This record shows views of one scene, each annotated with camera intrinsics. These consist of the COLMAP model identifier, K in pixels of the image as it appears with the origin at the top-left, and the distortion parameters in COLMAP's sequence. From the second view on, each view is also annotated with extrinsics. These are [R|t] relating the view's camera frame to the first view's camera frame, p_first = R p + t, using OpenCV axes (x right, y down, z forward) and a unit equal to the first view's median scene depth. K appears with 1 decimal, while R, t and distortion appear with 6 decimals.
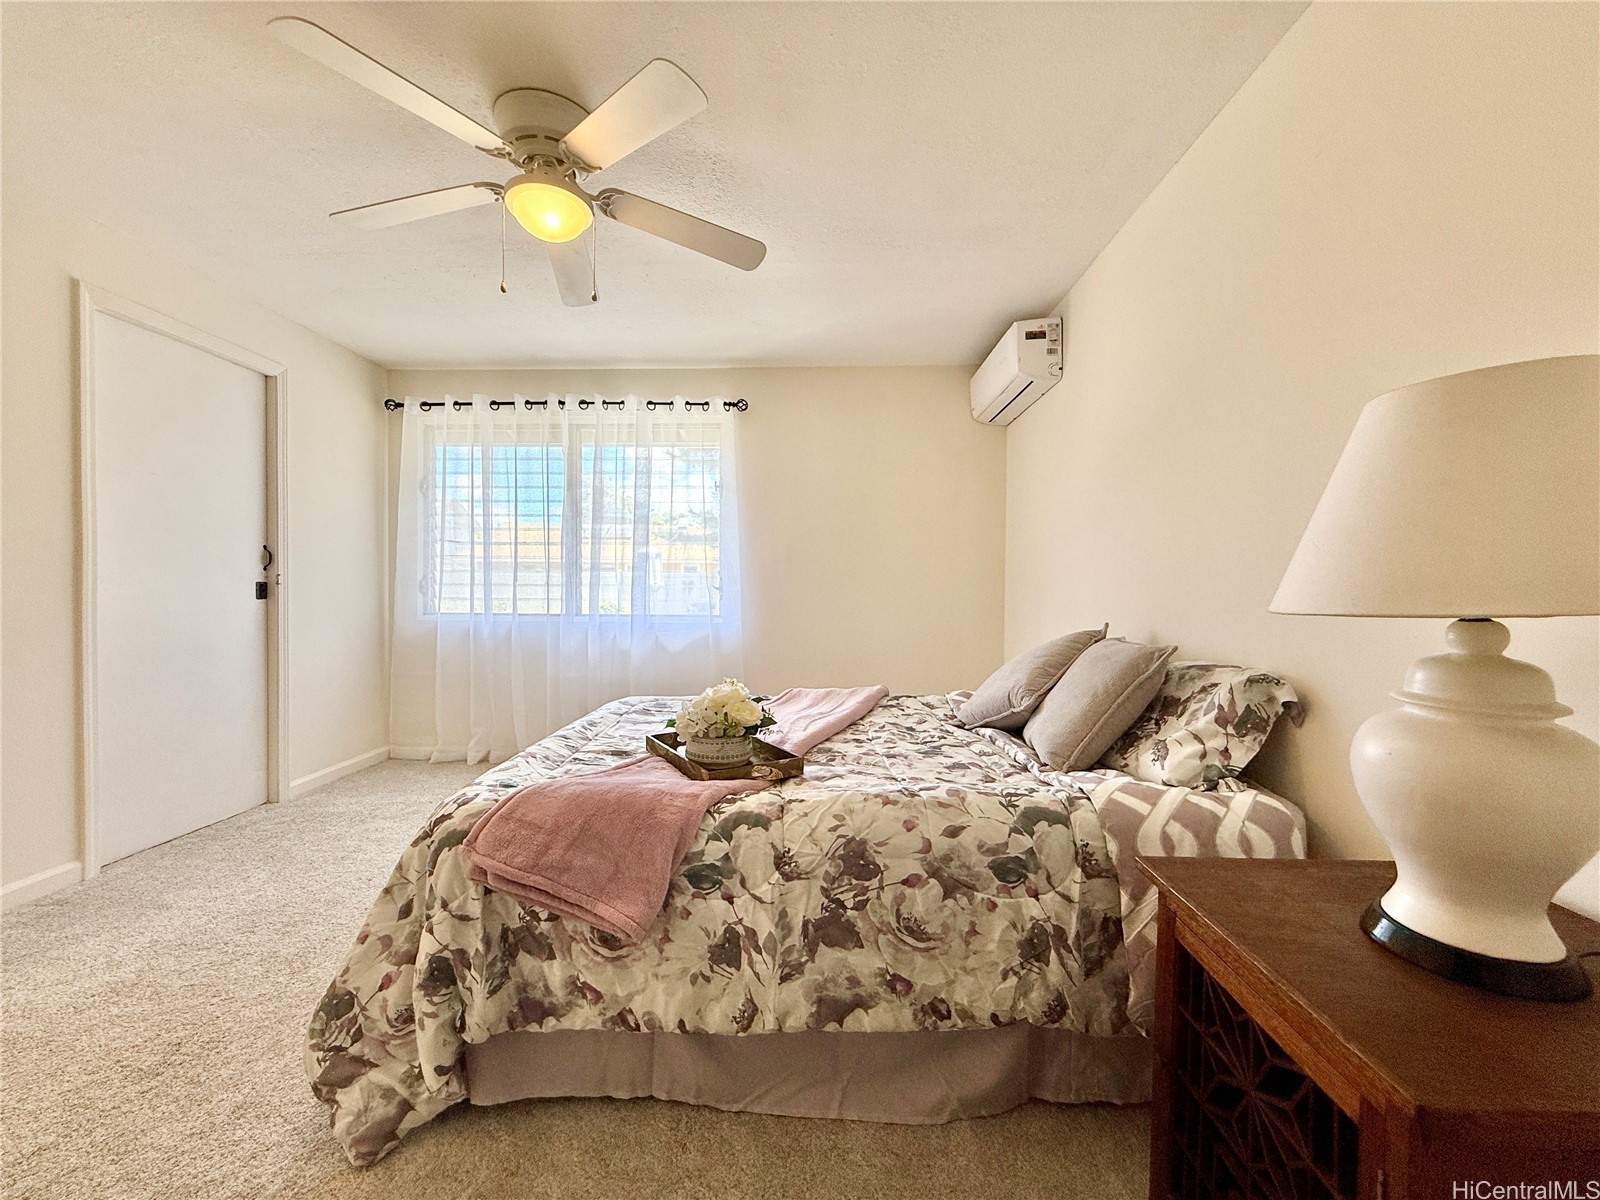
lens RADIAL K [[637.0, 0, 800.0], [0, 637.0, 600.0], [0, 0, 1]] dist [-0.000790, -0.000141]
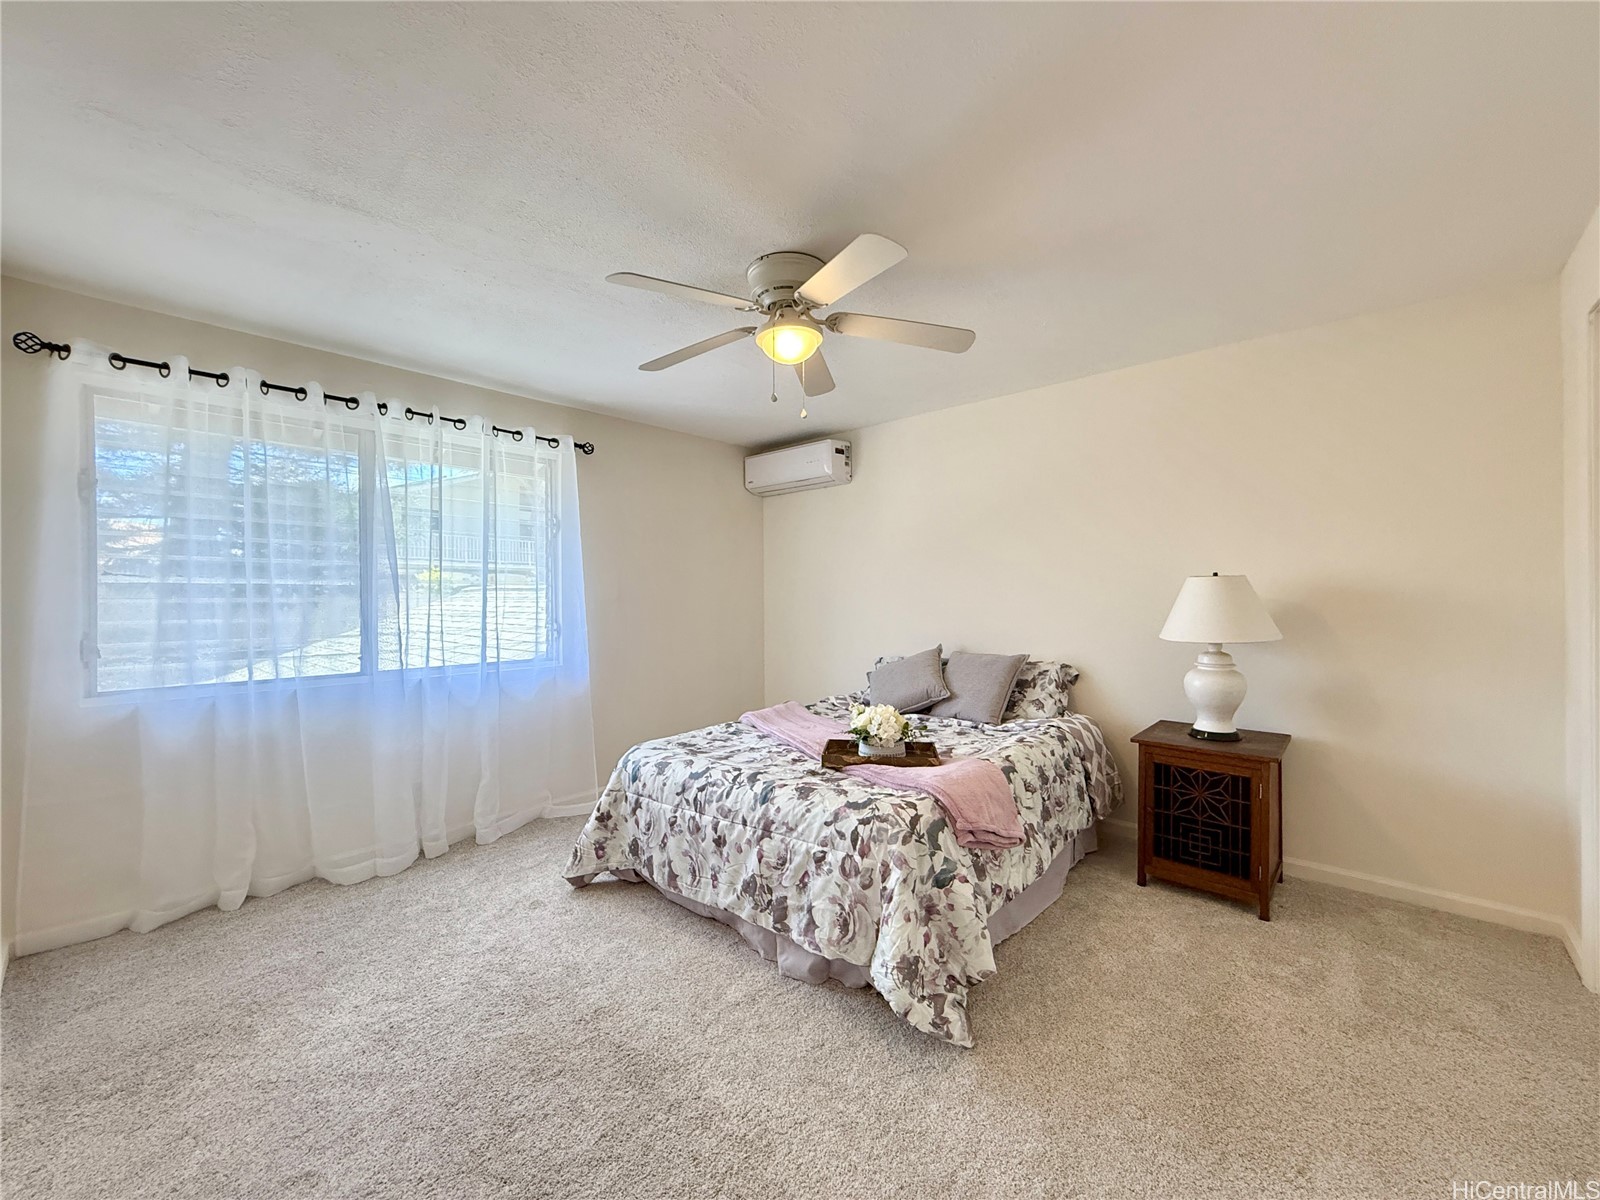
lens RADIAL K [[637.0, 0, 800.0], [0, 637.0, 600.0], [0, 0, 1]] dist [-0.000790, -0.000141]
pose [[0.643478, -0.012822, 0.765357, -0.826552], [0.028689, 0.999561, -0.007375, -0.062188], [-0.764927, 0.026703, 0.643564, 0.128158]]
